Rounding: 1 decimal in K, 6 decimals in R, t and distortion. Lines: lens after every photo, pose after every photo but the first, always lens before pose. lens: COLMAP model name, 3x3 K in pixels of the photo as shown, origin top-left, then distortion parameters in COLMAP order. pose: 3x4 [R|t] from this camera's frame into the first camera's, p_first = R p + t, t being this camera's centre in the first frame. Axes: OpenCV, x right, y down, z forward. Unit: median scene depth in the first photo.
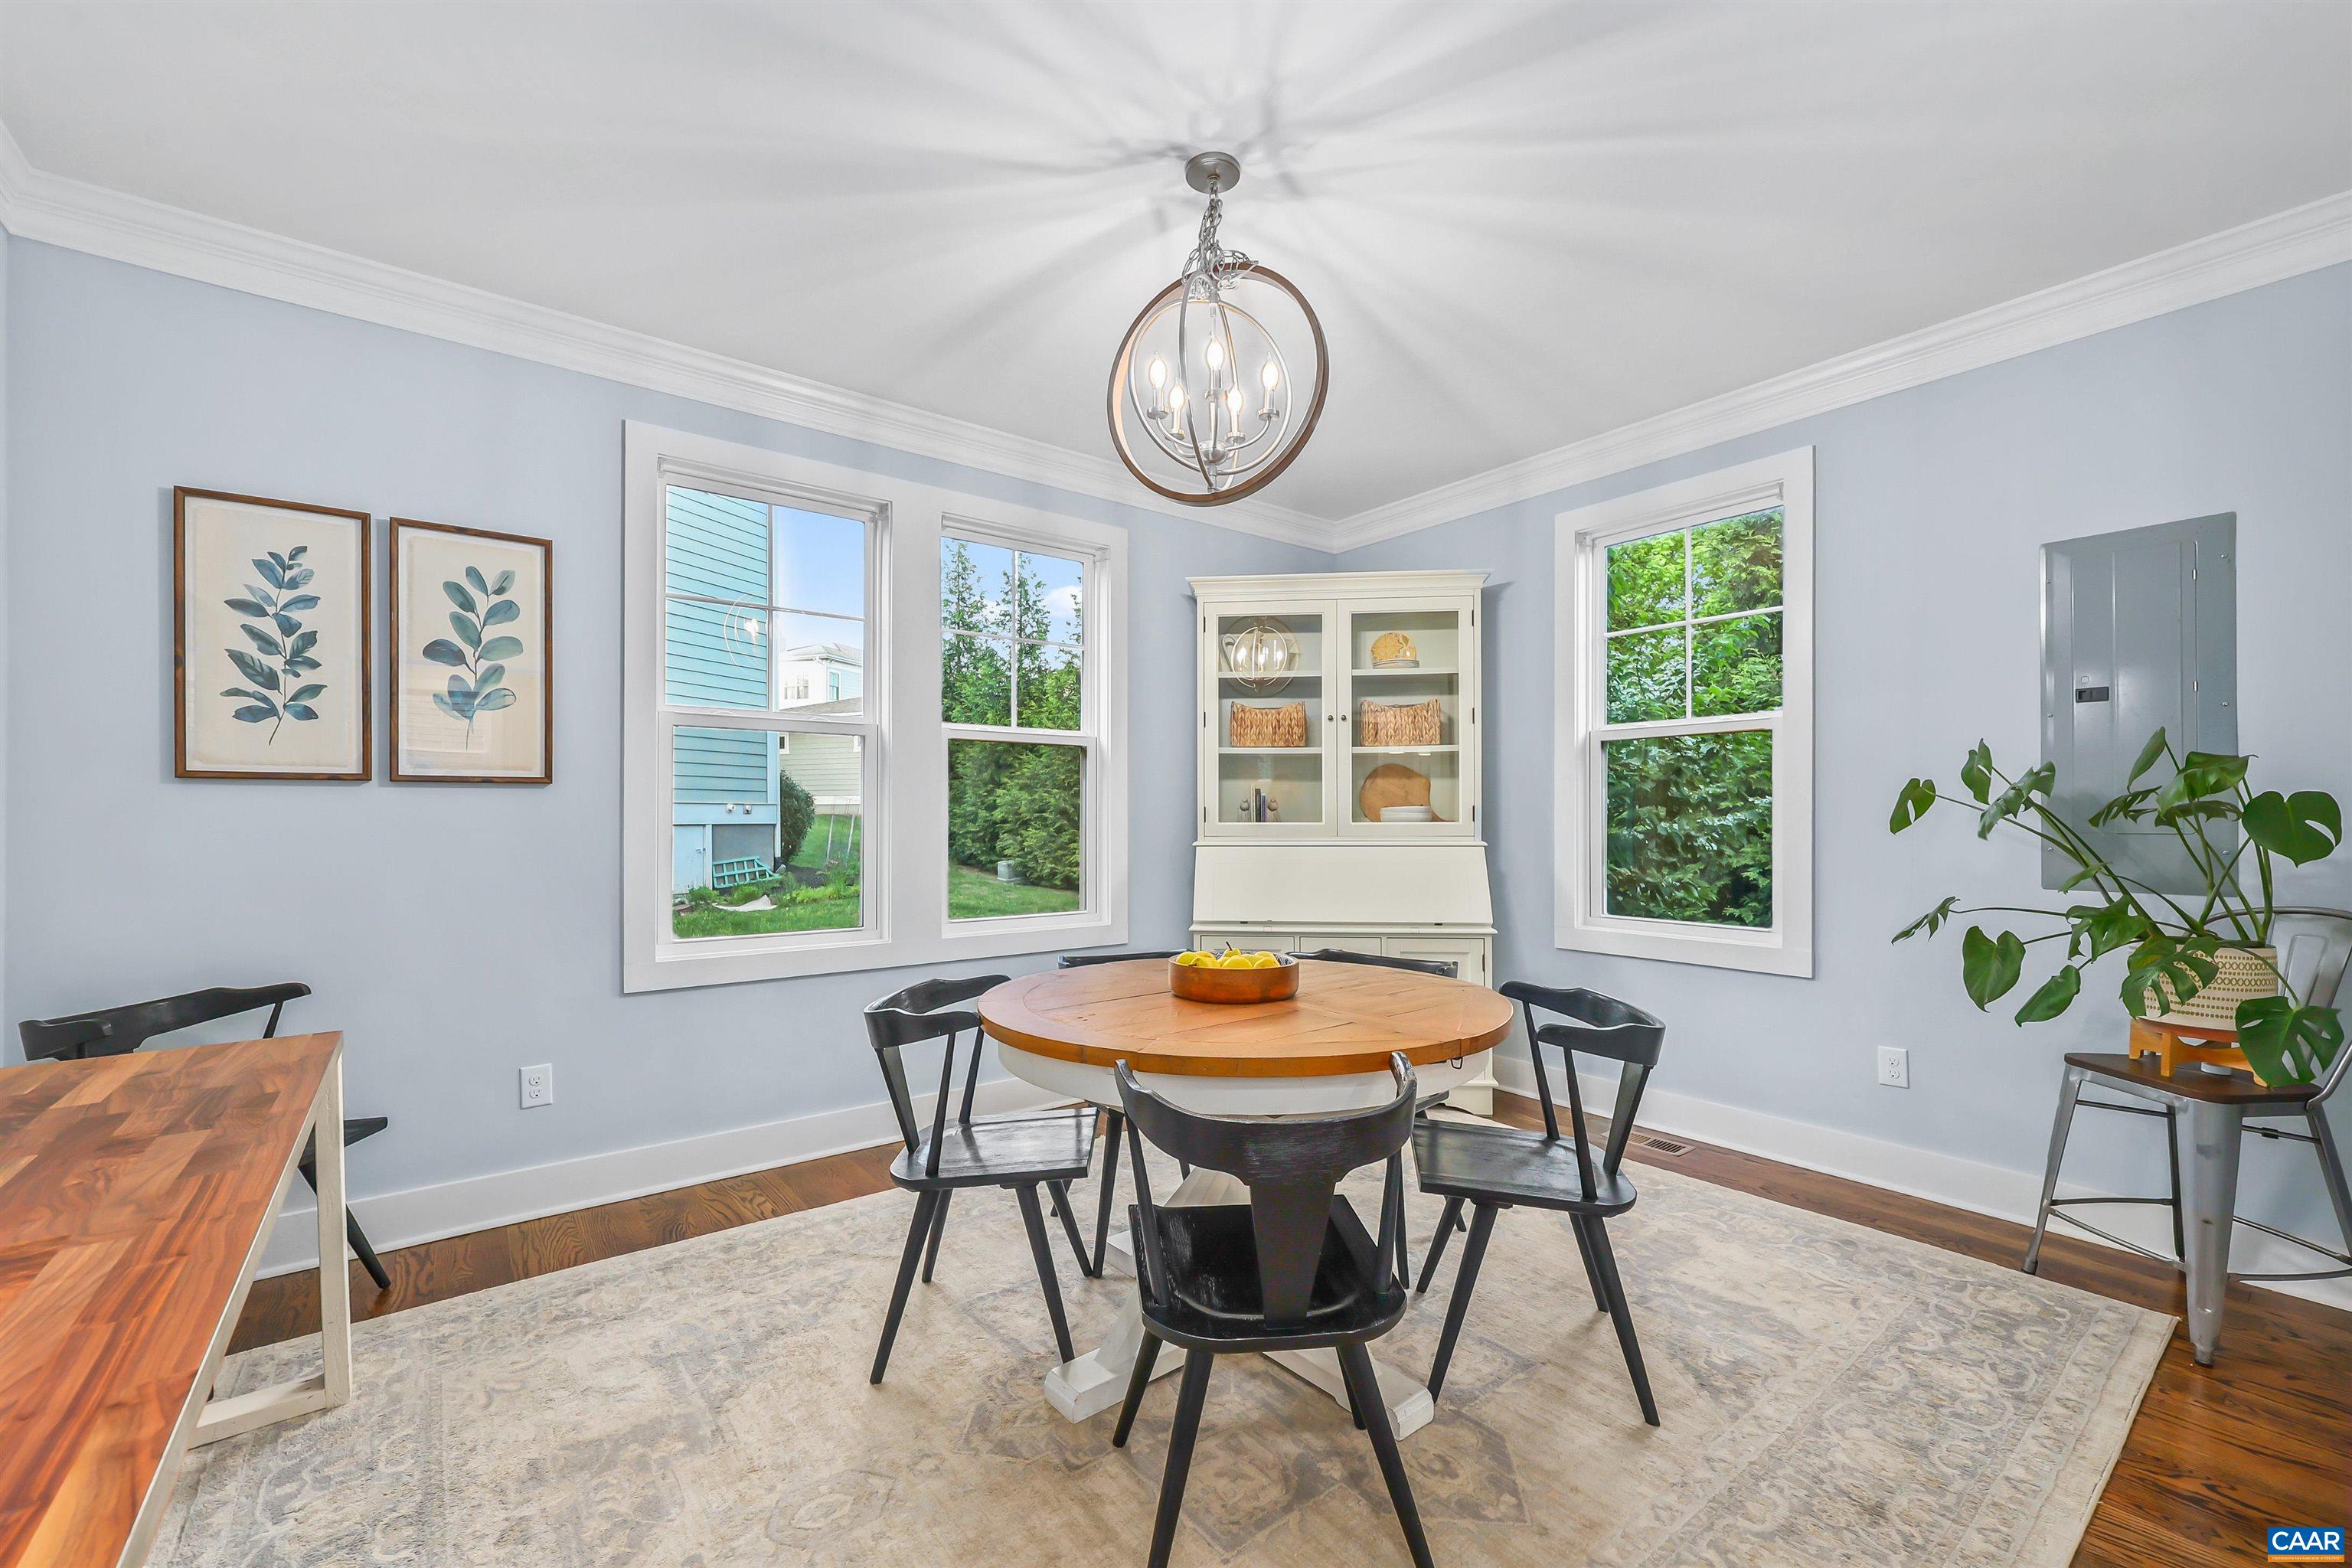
lens RADIAL K [[968.3, 0, 1171.4], [0, 968.3, 818.3], [0, 0, 1]] dist [0.007129, -0.000127]
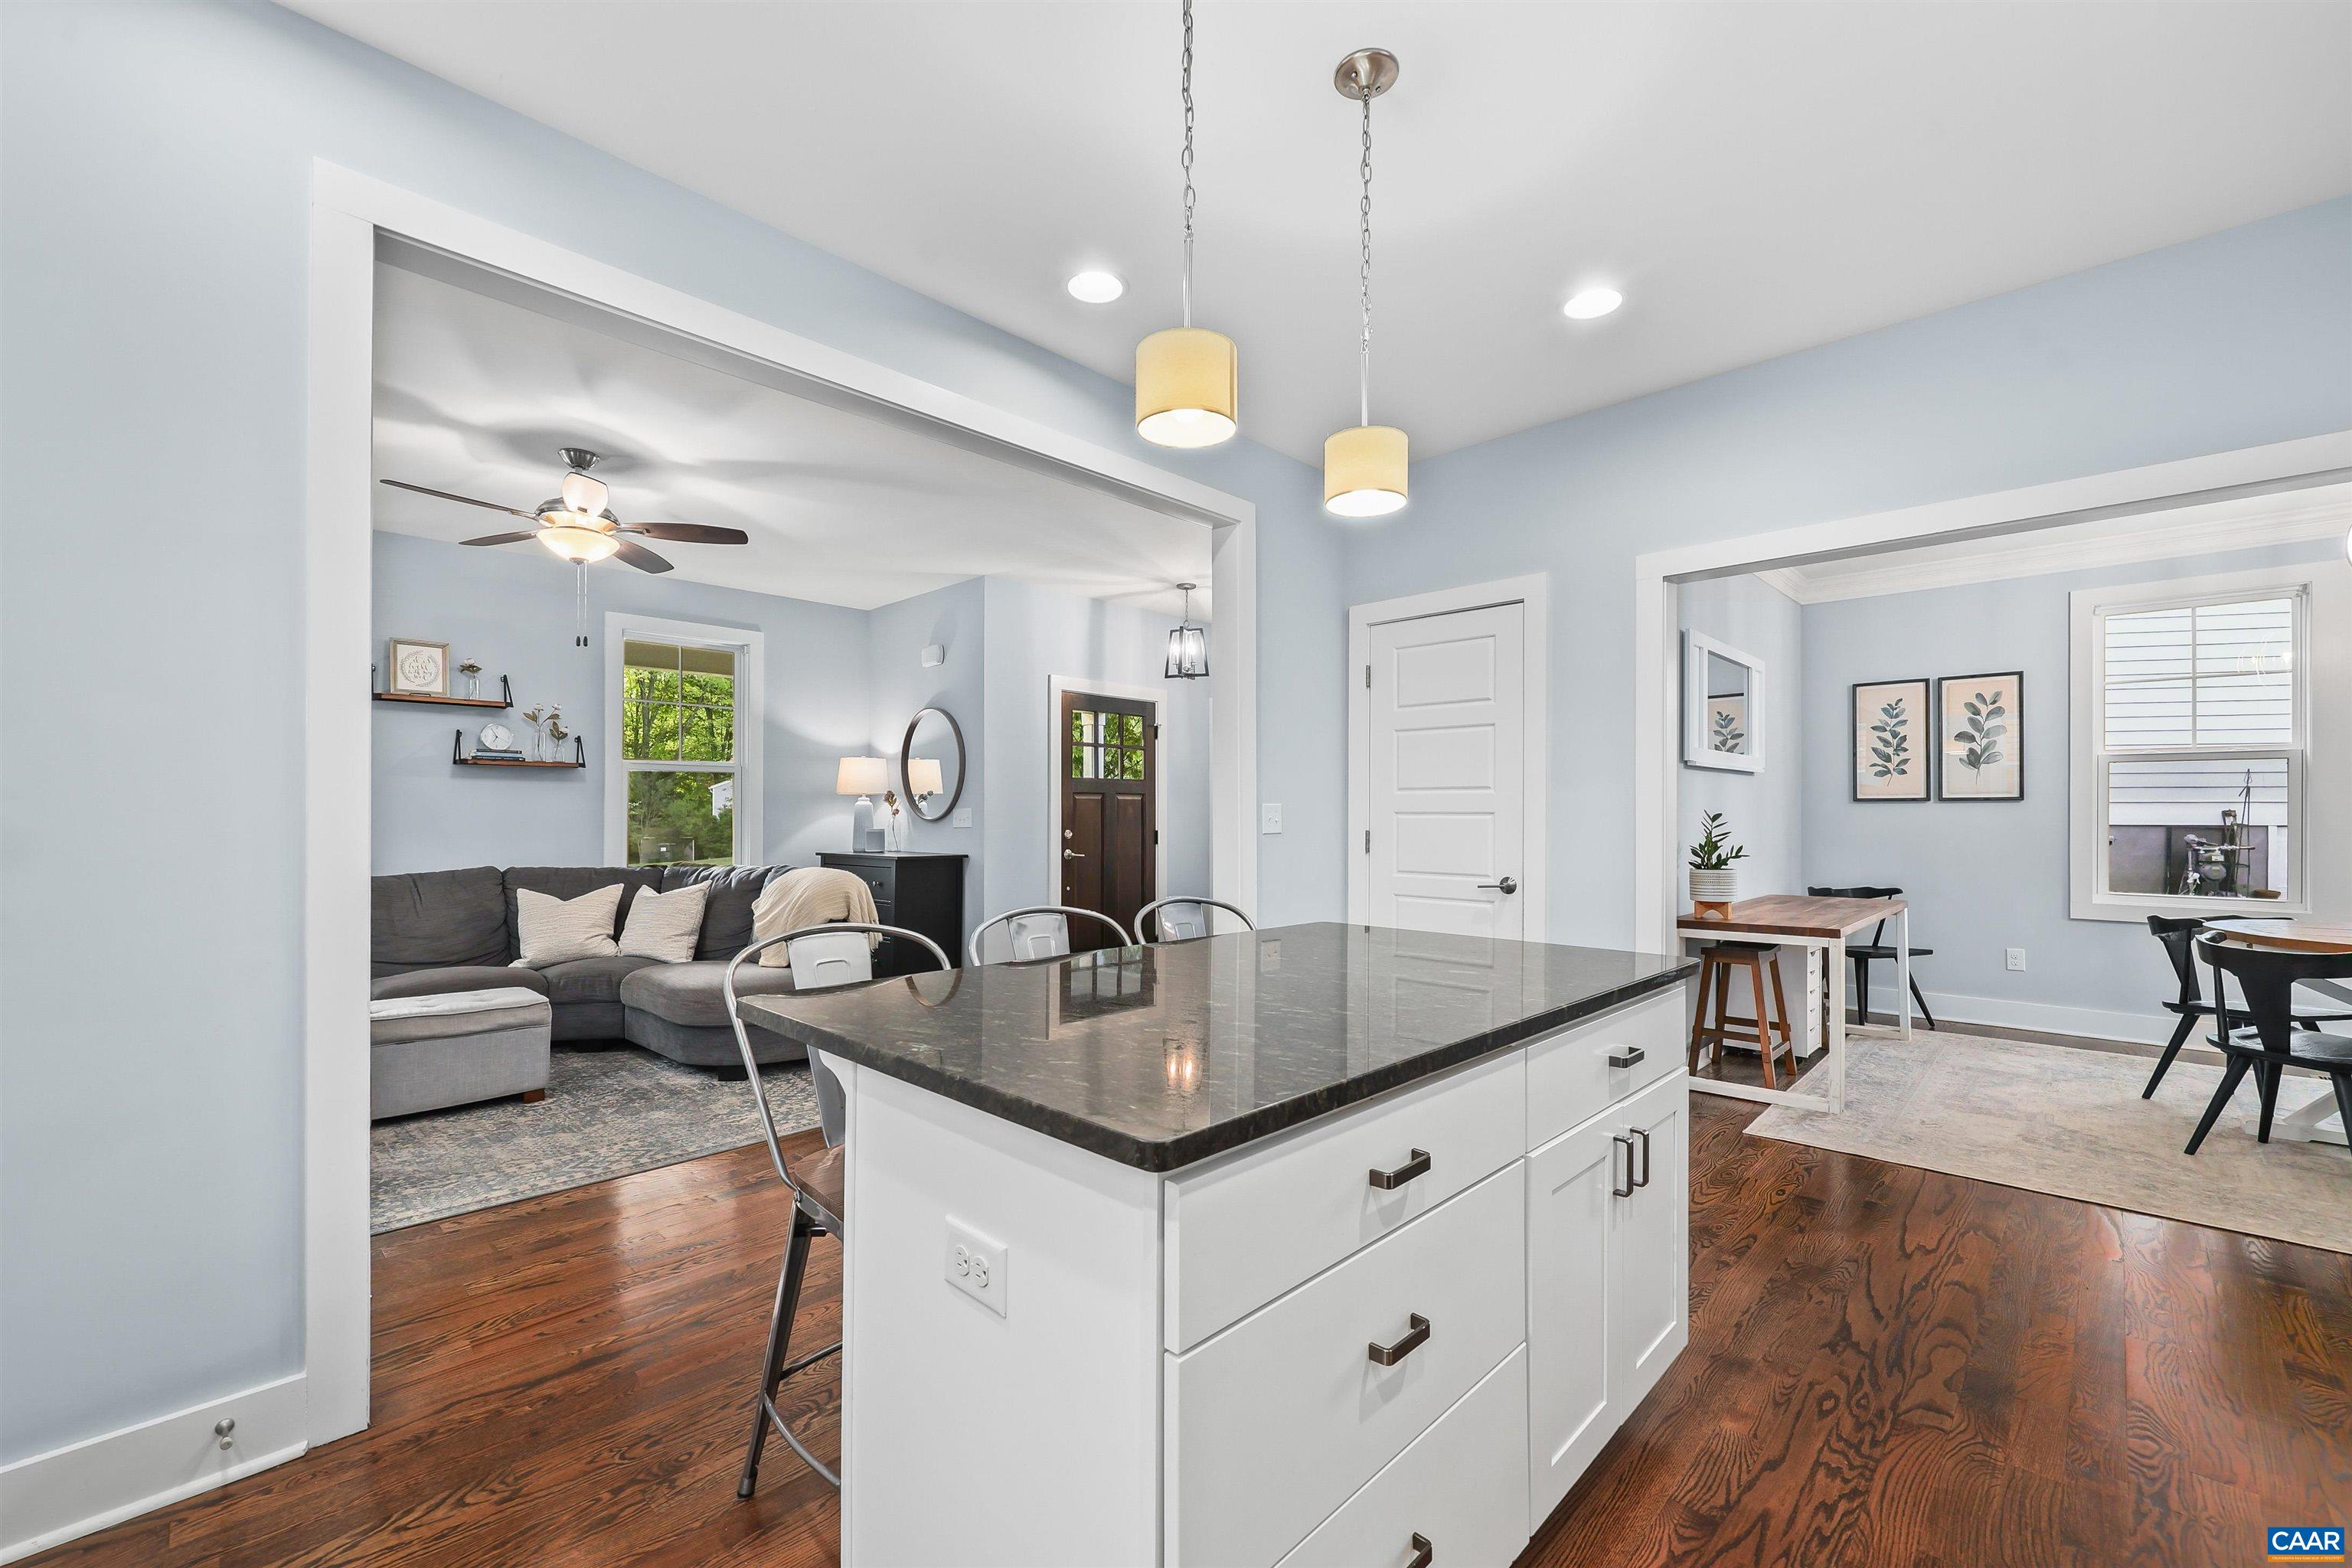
lens RADIAL K [[968.3, 0, 1176.6], [0, 968.3, 807.4], [0, 0, 1]] dist [0.007129, -0.000127]
pose [[0.154706, -0.009925, -0.987911, 1.049930], [-0.005210, 0.999927, -0.010862, 0.007842], [0.987947, 0.006827, 0.154643, -0.984840]]
